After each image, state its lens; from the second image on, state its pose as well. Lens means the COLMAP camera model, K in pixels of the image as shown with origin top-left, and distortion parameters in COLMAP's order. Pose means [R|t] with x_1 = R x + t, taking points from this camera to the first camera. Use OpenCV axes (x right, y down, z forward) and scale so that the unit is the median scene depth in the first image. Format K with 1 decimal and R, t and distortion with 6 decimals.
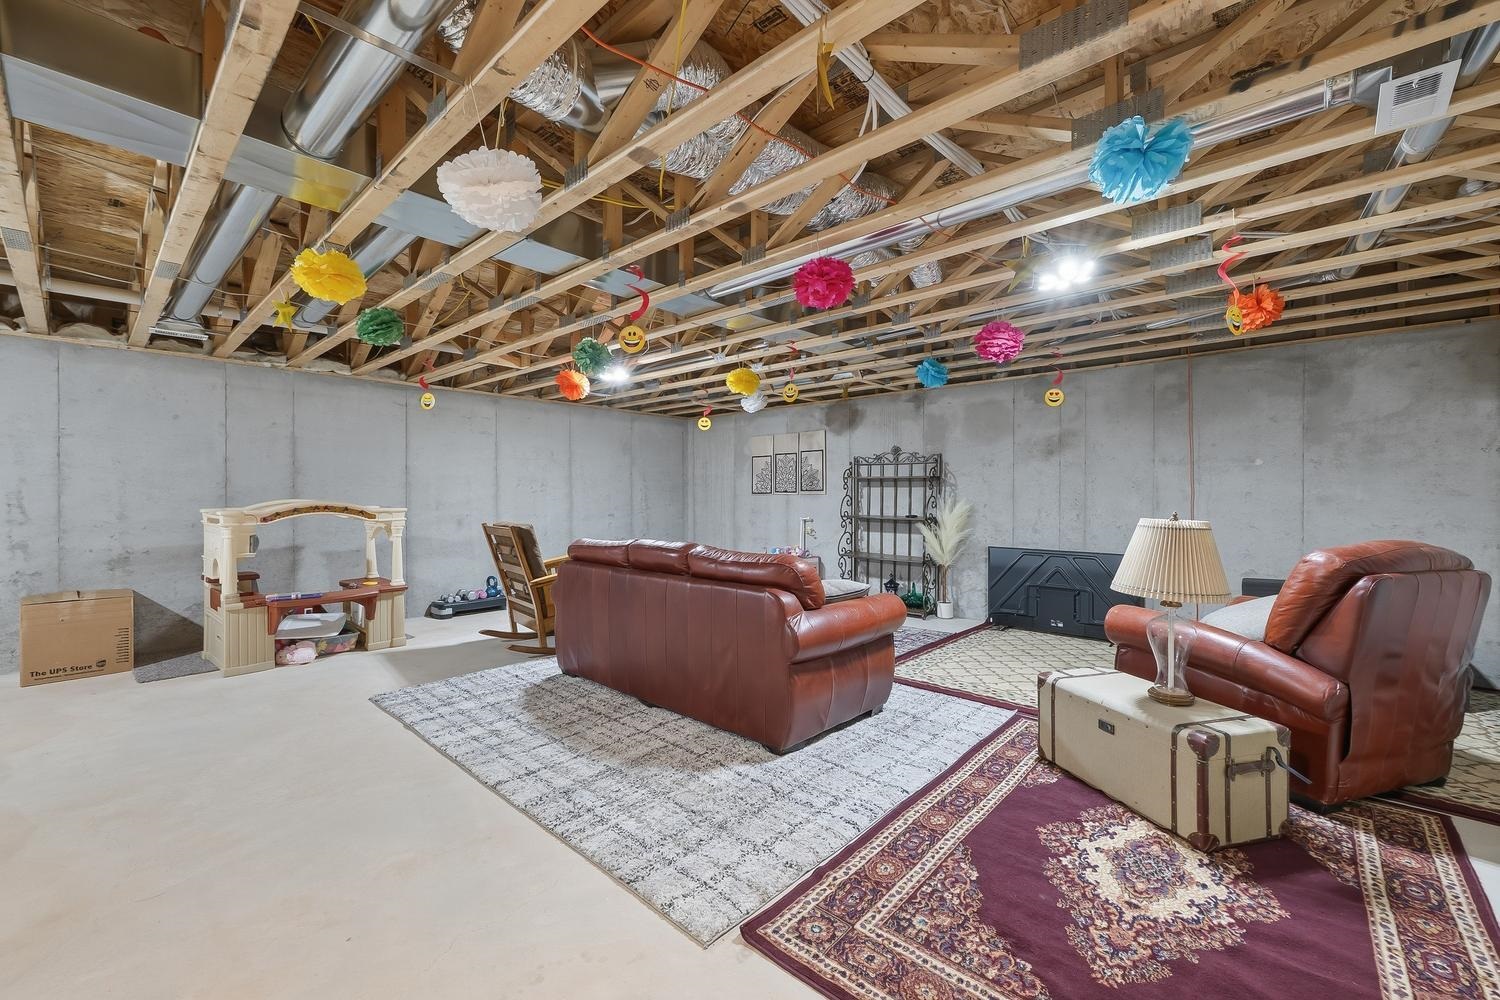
lens RADIAL K [[603.9, 0, 752.5], [0, 603.9, 496.8], [0, 0, 1]] dist [0.002025, -0.000564]
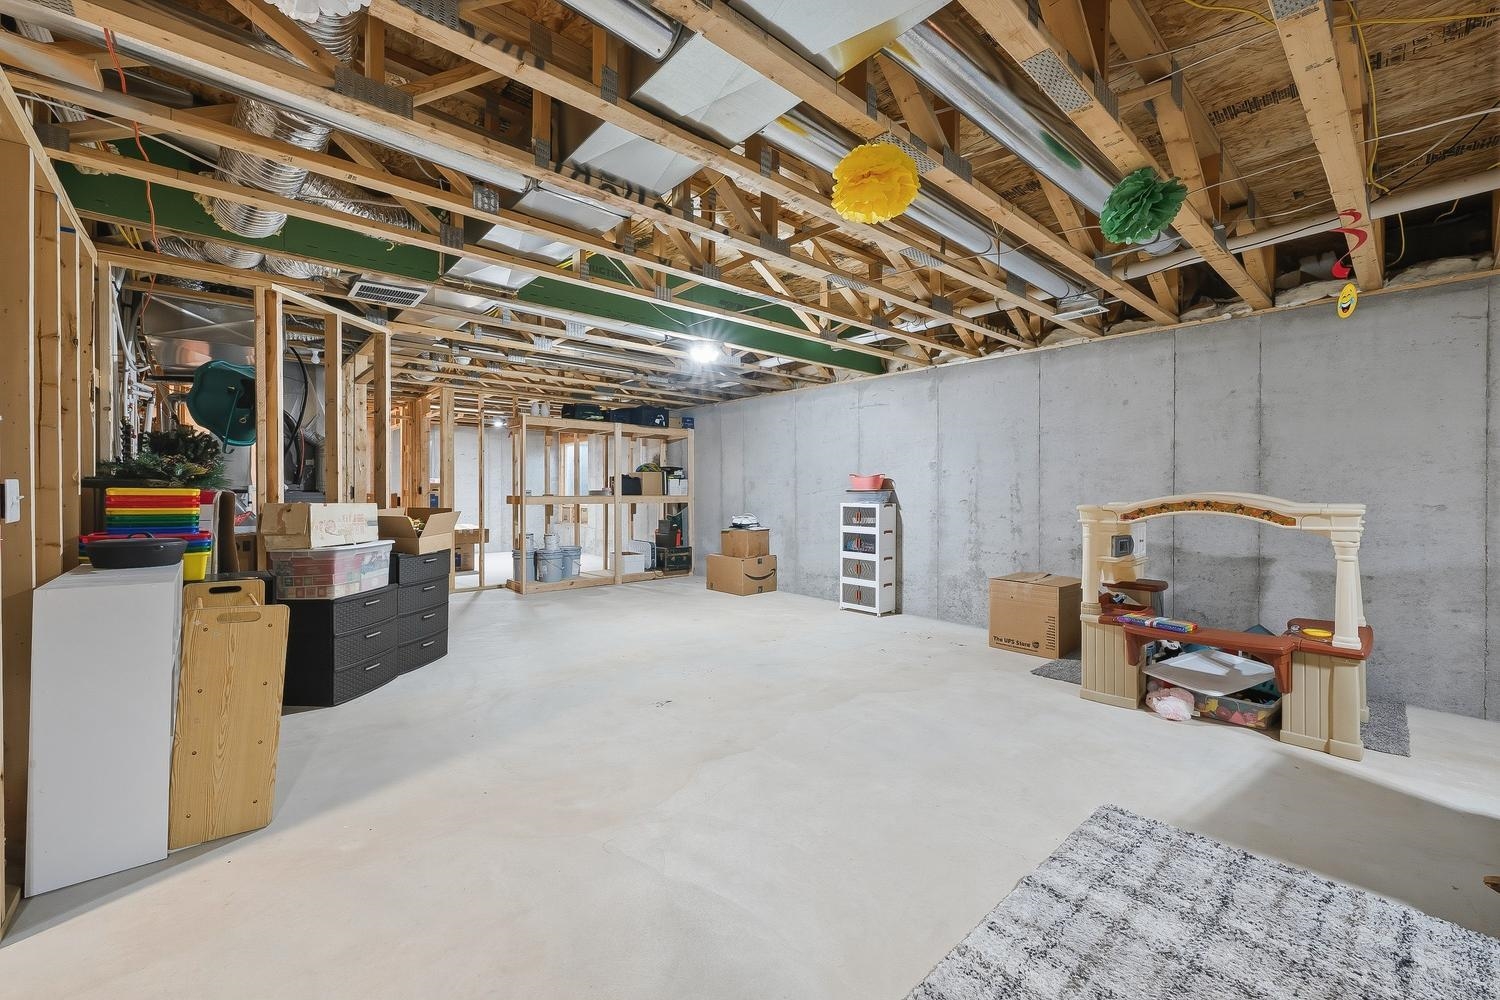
lens RADIAL K [[603.9, 0, 764.8], [0, 603.9, 489.1], [0, 0, 1]] dist [0.002025, -0.000564]
pose [[-0.108687, 0.000769, -0.994076, 0.027760], [-0.001133, 0.999999, 0.000897, 0.000963], [0.994075, 0.001224, -0.108686, 0.591650]]
